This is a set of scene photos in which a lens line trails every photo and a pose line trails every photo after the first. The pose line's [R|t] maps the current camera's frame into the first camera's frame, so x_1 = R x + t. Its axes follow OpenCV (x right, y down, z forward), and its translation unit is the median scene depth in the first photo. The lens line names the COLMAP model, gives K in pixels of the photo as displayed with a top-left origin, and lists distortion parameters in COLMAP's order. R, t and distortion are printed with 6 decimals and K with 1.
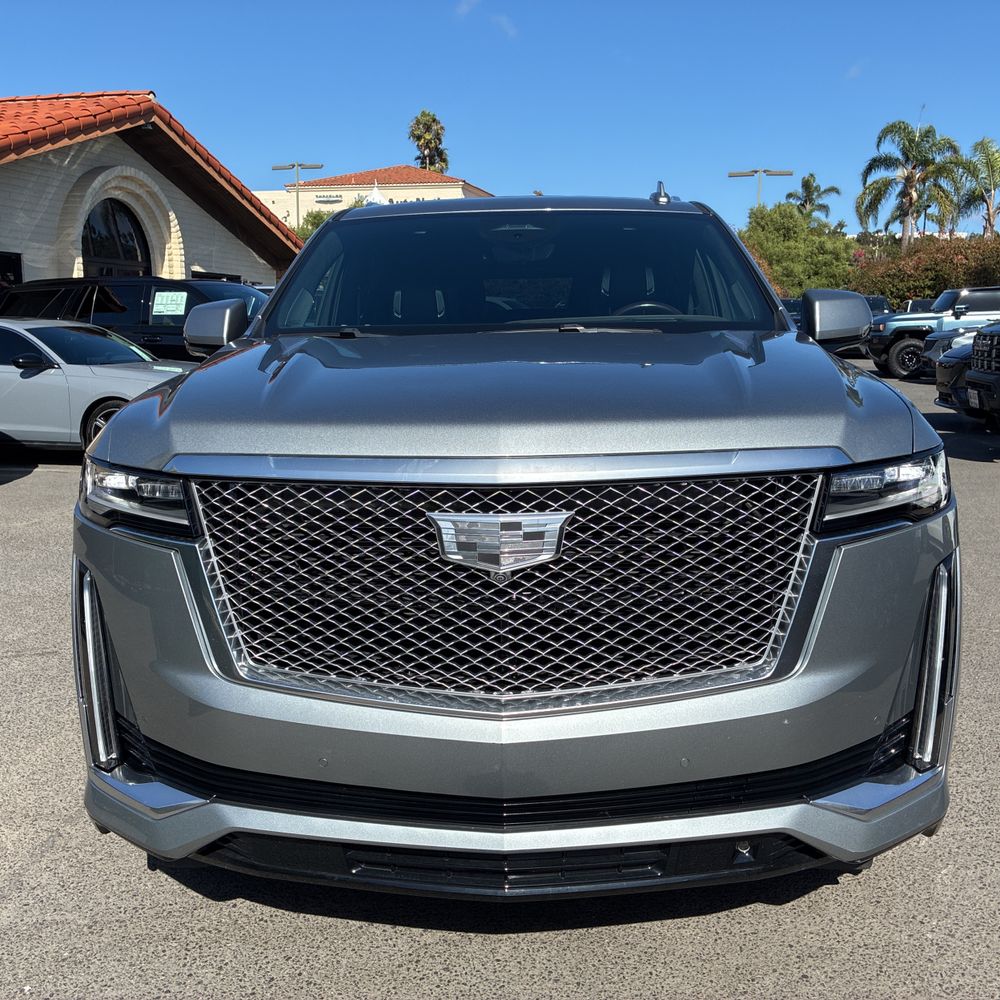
lens RADIAL K [[1012.2, 0, 502.1], [0, 1012.2, 496.9], [0, 0, 1]] dist [0.019905, 0.000000]
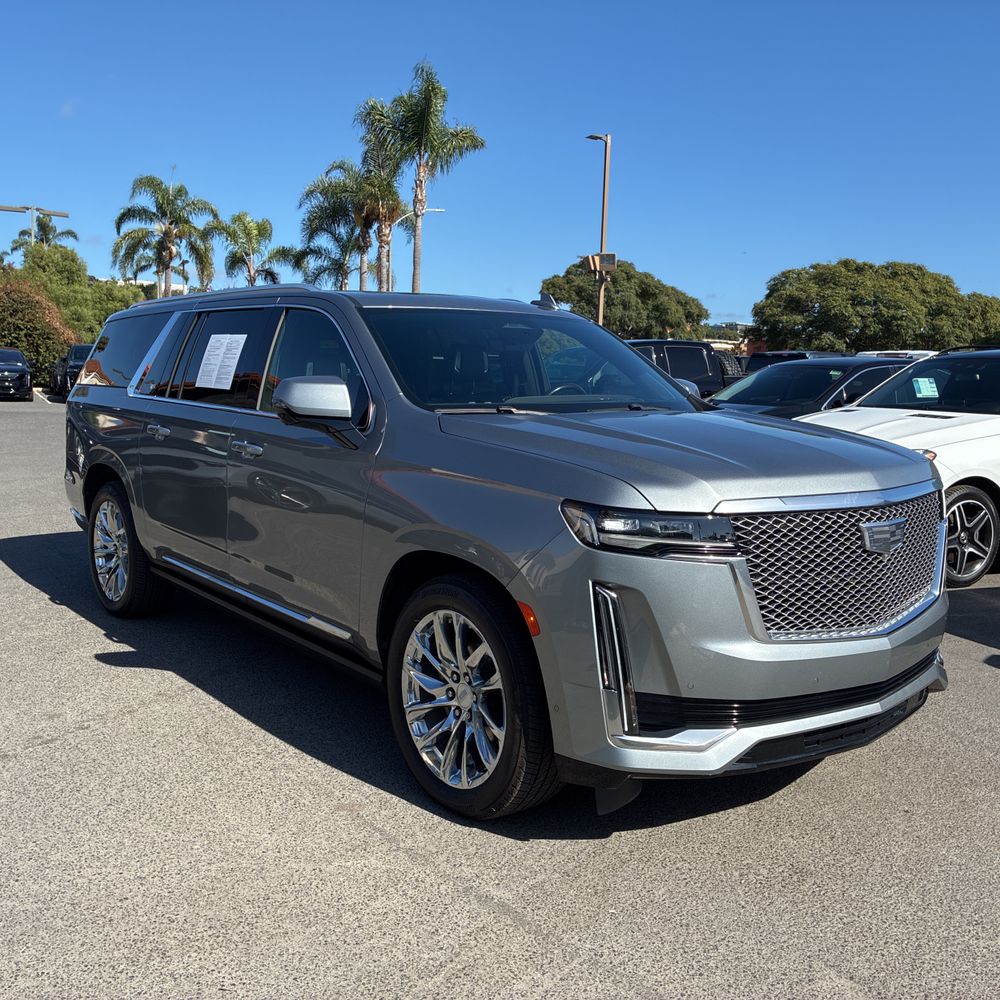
lens RADIAL K [[1012.2, 0, 503.1], [0, 1012.2, 504.7], [0, 0, 1]] dist [0.019905, 0.000000]
pose [[0.752191, -0.058950, 0.656303, -0.264668], [0.082618, 0.996568, -0.005175, -0.009110], [-0.653746, 0.058115, 0.754479, 0.024327]]
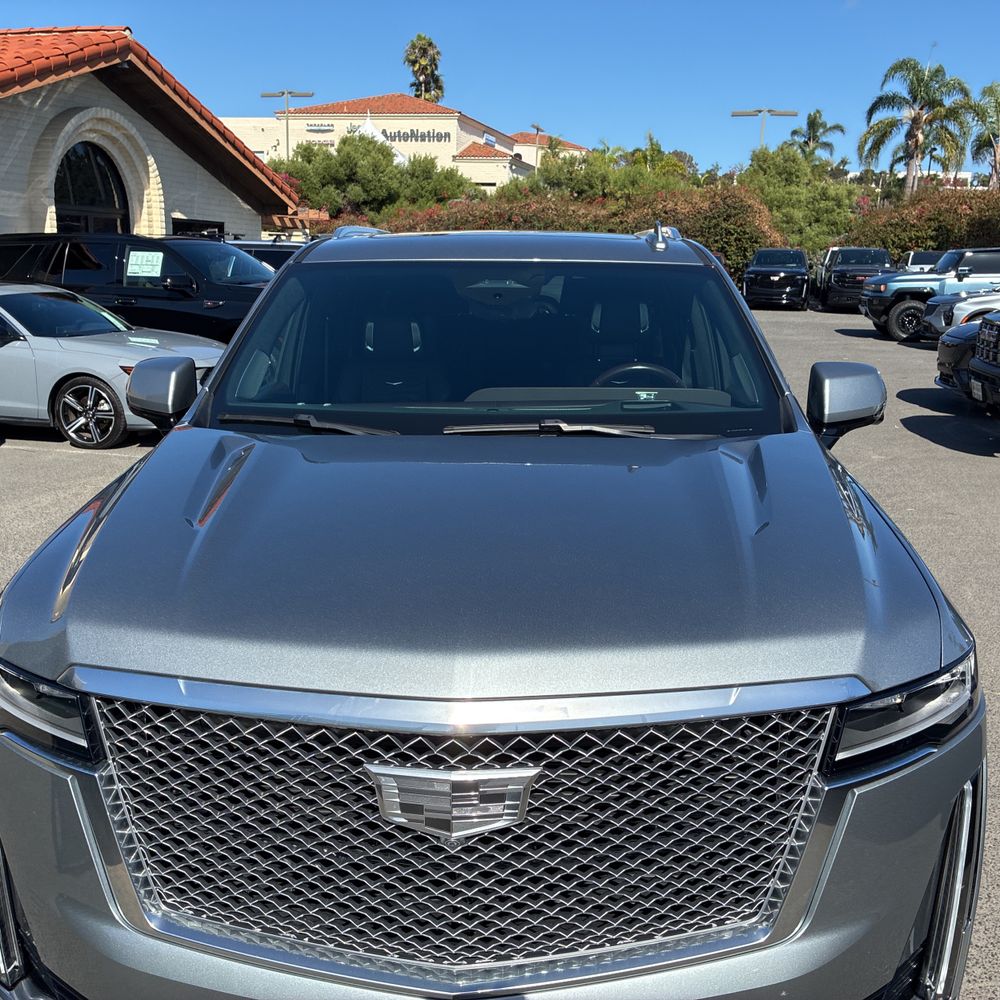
lens RADIAL K [[1012.2, 0, 505.8], [0, 1012.2, 501.2], [0, 0, 1]] dist [0.019905, 0.000000]
pose [[0.999776, 0.016964, 0.012670, 0.004755], [-0.017785, 0.997548, 0.067694, -0.045195], [-0.011491, -0.067905, 0.997626, 0.030780]]
